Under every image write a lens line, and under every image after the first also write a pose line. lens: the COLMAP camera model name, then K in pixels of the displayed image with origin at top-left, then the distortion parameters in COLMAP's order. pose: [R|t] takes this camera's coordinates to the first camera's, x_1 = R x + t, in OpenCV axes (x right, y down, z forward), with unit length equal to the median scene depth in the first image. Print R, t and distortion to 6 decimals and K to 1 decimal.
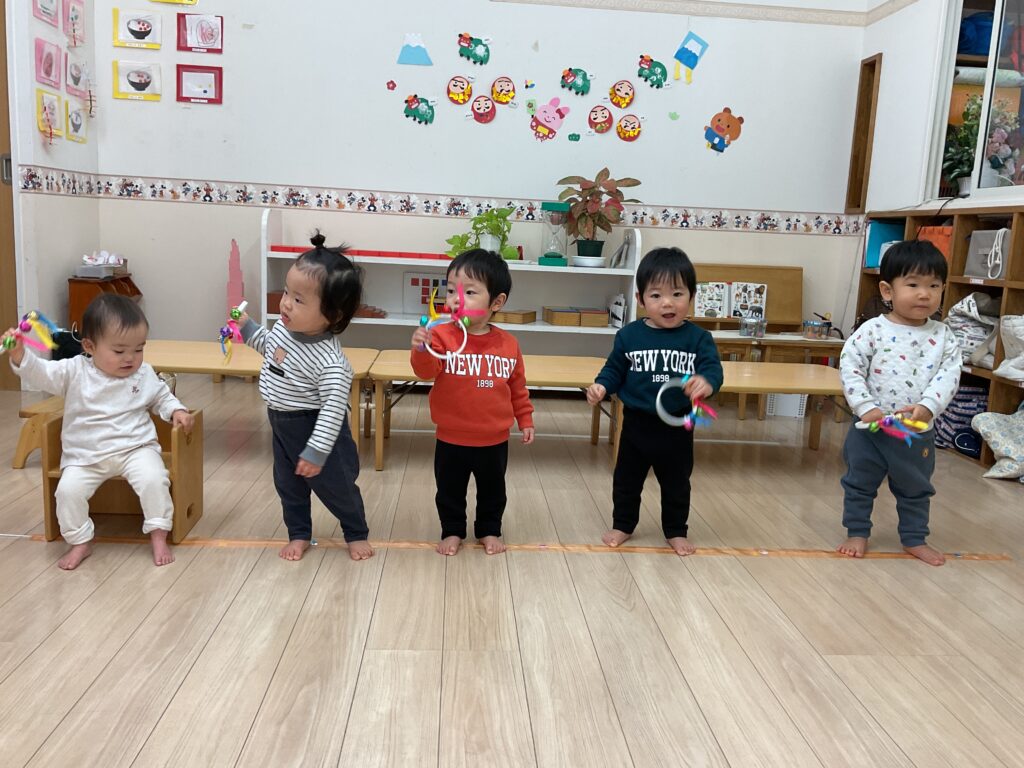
lens RADIAL K [[864.4, 0, 512.0], [0, 864.4, 384.0], [0, 0, 1]] dist [0.053277, -0.097463]
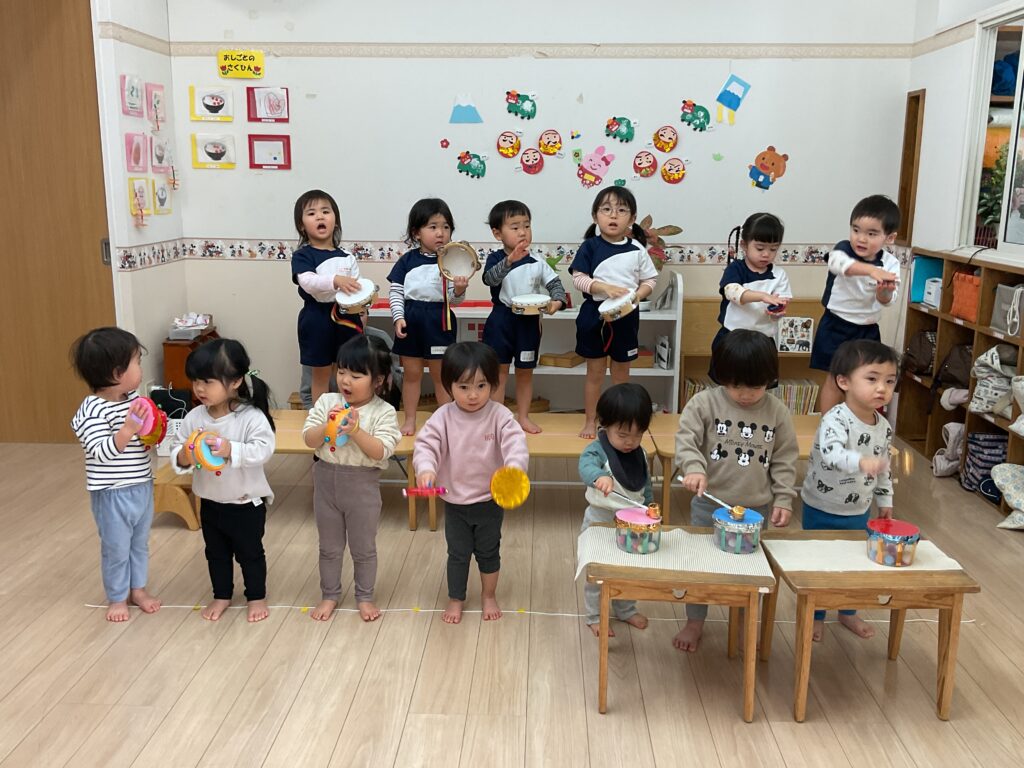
lens RADIAL K [[934.6, 0, 512.0], [0, 934.6, 384.0], [0, 0, 1]] dist [0.135740, -0.288541]
pose [[0.994263, -0.021056, -0.104869, 0.060101], [0.025632, 0.998768, 0.042479, -0.101192], [0.103845, -0.044924, 0.993578, -0.156161]]
